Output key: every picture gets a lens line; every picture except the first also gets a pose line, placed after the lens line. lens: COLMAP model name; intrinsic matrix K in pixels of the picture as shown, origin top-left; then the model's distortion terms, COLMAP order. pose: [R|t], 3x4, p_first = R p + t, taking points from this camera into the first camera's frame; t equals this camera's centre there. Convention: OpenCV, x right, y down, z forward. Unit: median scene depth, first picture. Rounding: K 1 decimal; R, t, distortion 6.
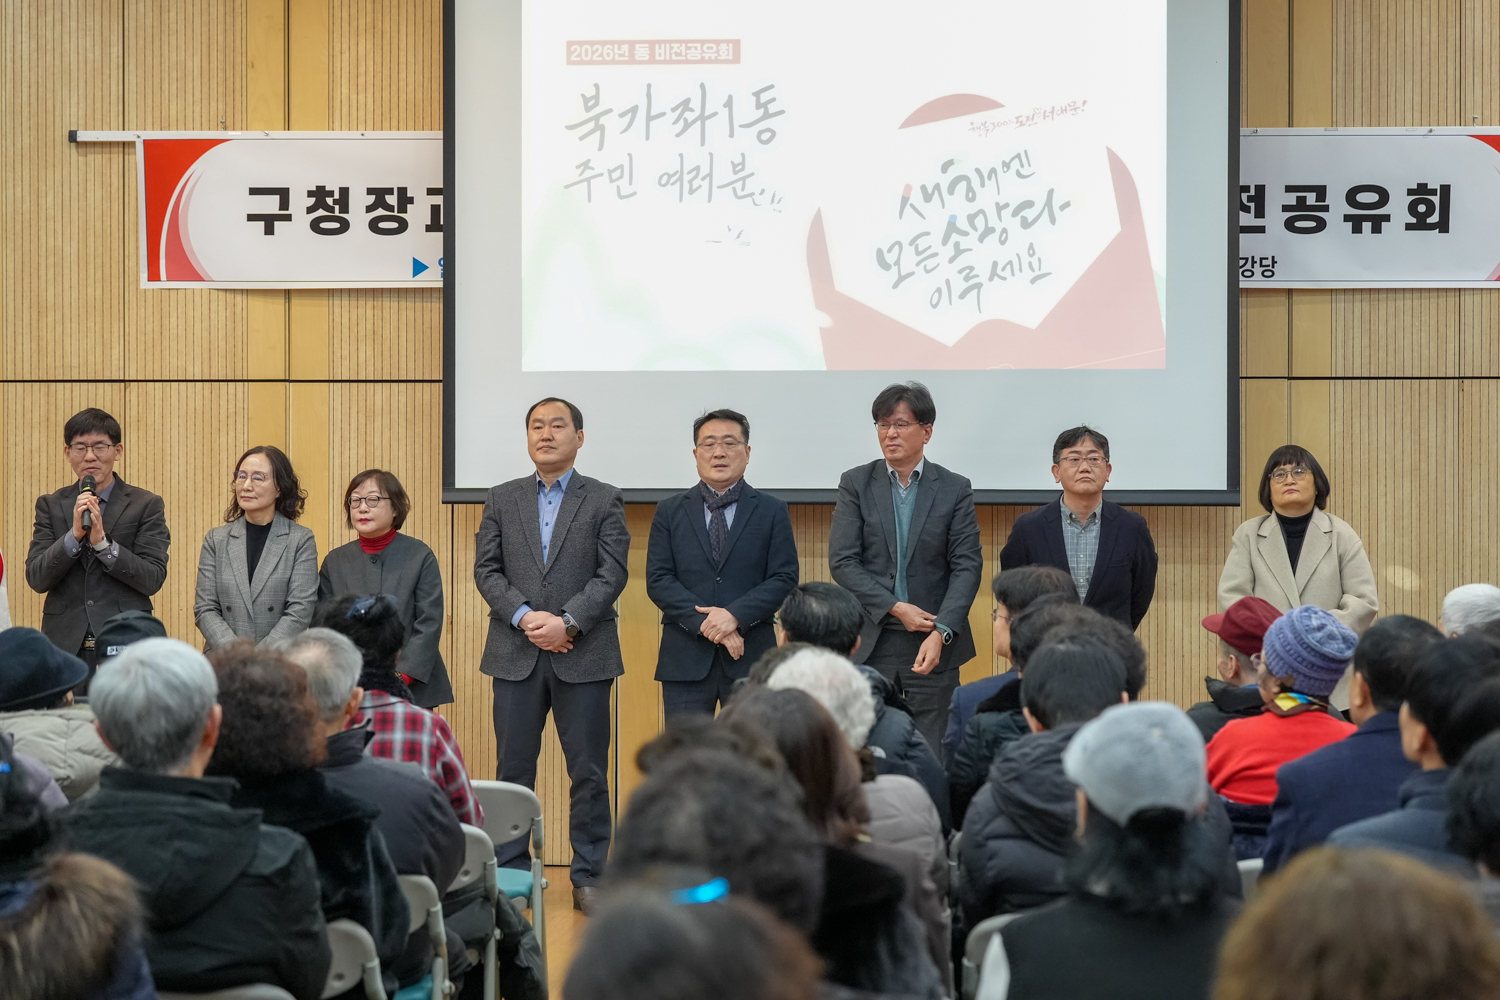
lens RADIAL K [[3042.7, 0, 750.0], [0, 3042.7, 500.0], [0, 0, 1]] dist [-0.000600, 0.026240]
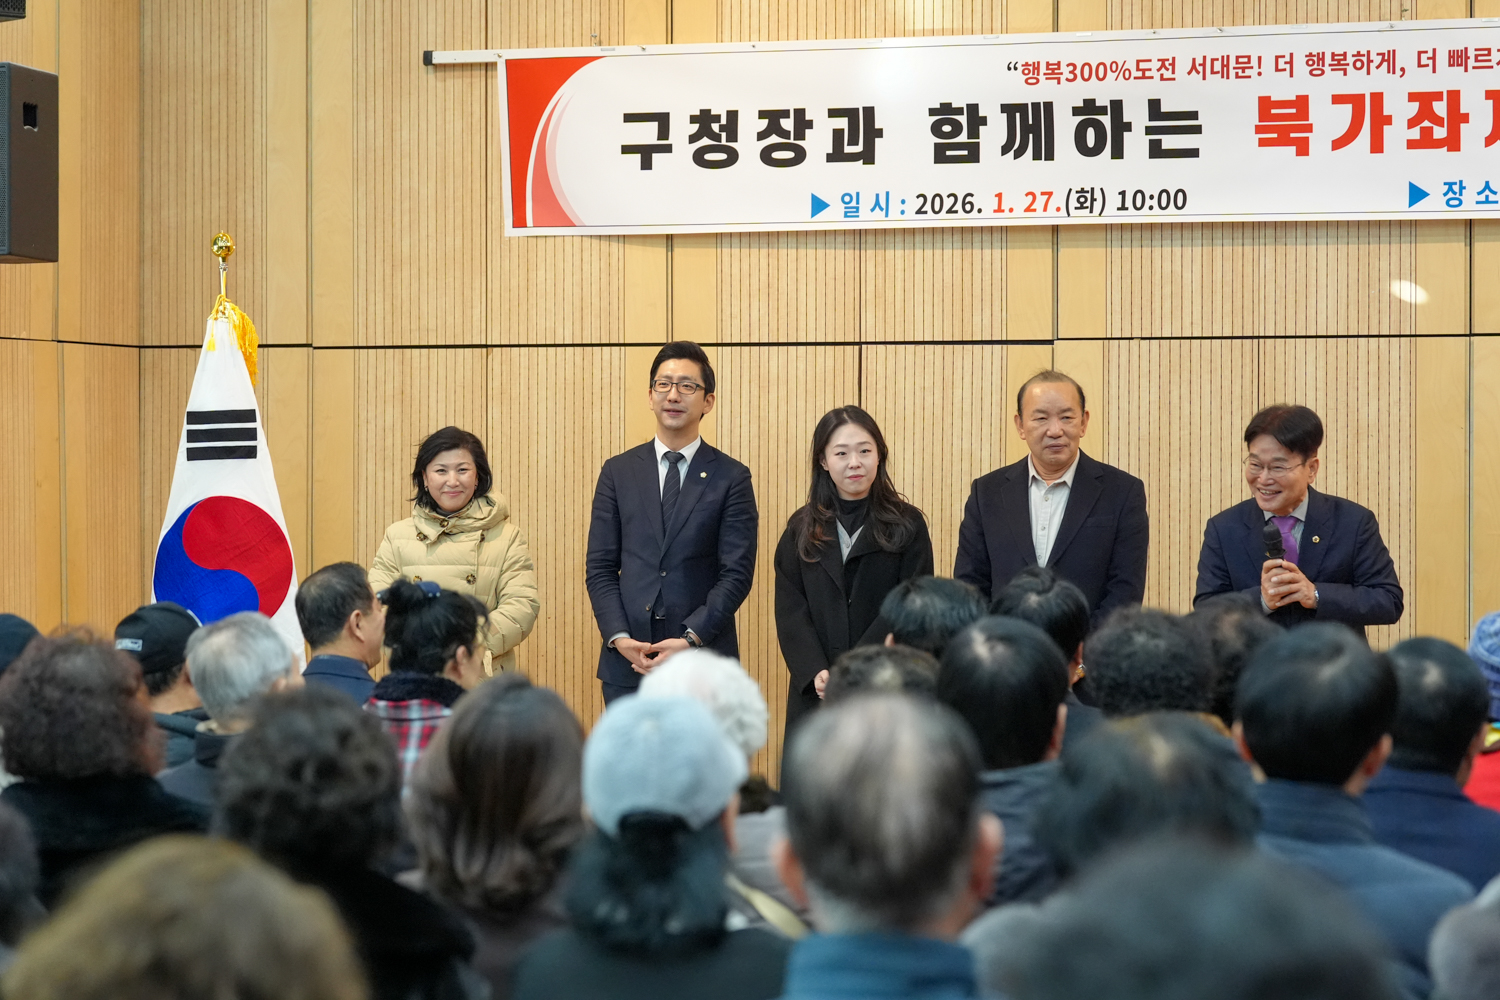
lens RADIAL K [[3821.5, 0, 750.0], [0, 3821.5, 500.0], [0, 0, 1]] dist [0.031680, -0.266141]
pose [[0.961091, 0.003658, -0.276209, 0.158035], [-0.002795, 0.999990, 0.003518, -0.000353], [0.276220, -0.002609, 0.961091, 0.000522]]
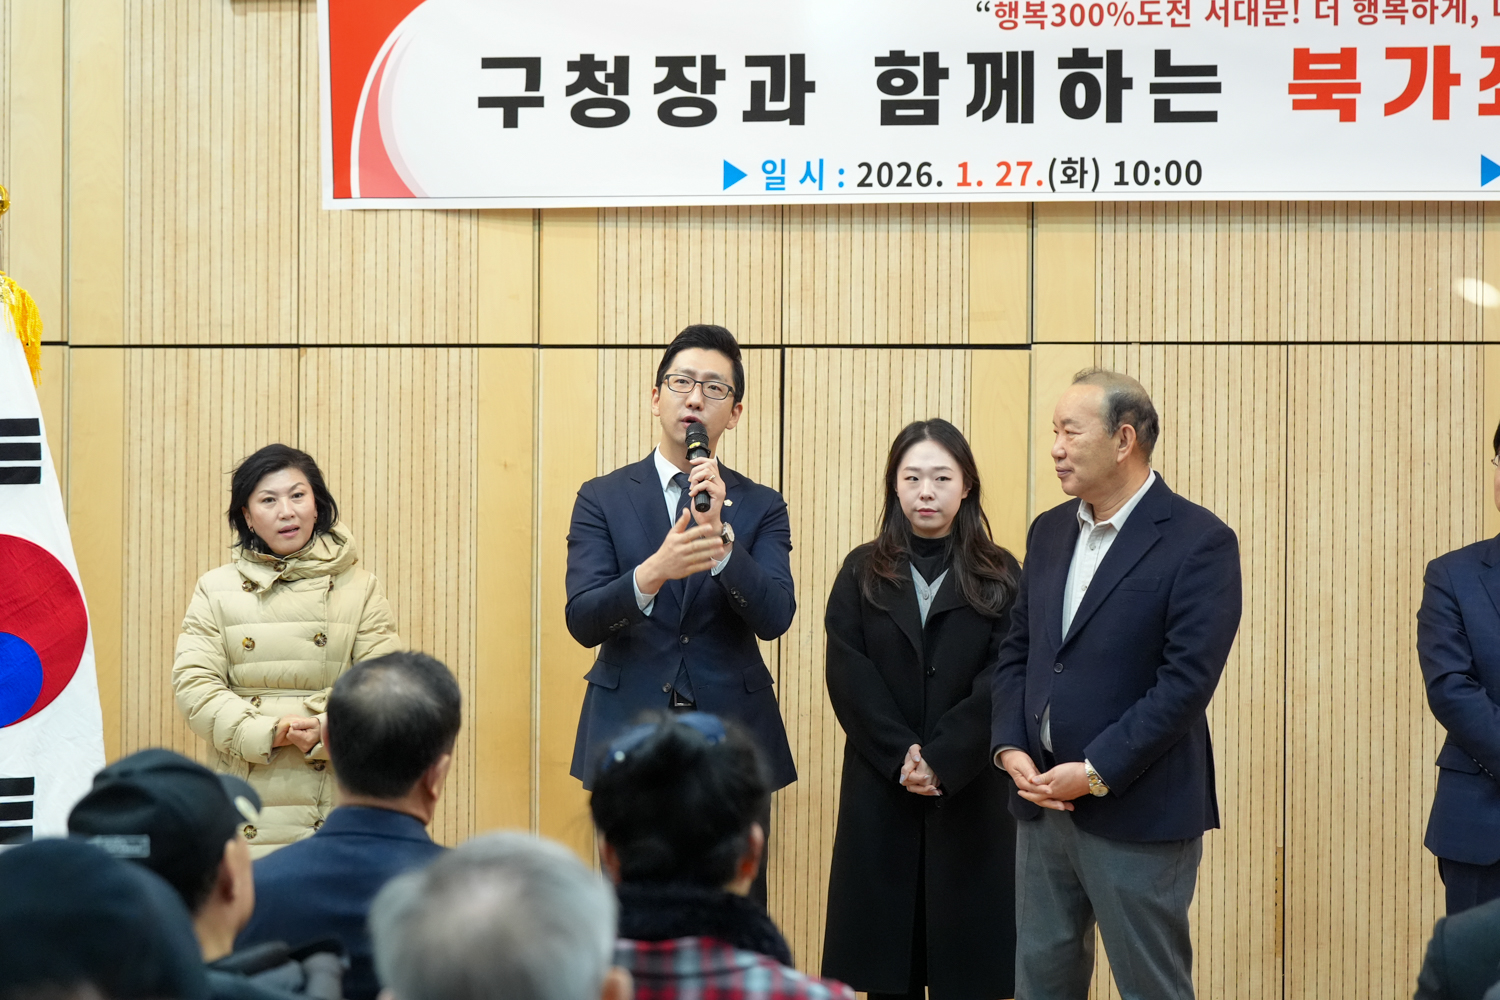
lens RADIAL K [[3042.7, 0, 750.0], [0, 3042.7, 500.0], [0, 0, 1]] dist [-0.000600, 0.026240]
pose [[0.995809, 0.006033, -0.091253, -0.043510], [-0.006612, 0.999960, -0.006041, -0.001403], [0.091213, 0.006619, 0.995809, 0.335431]]
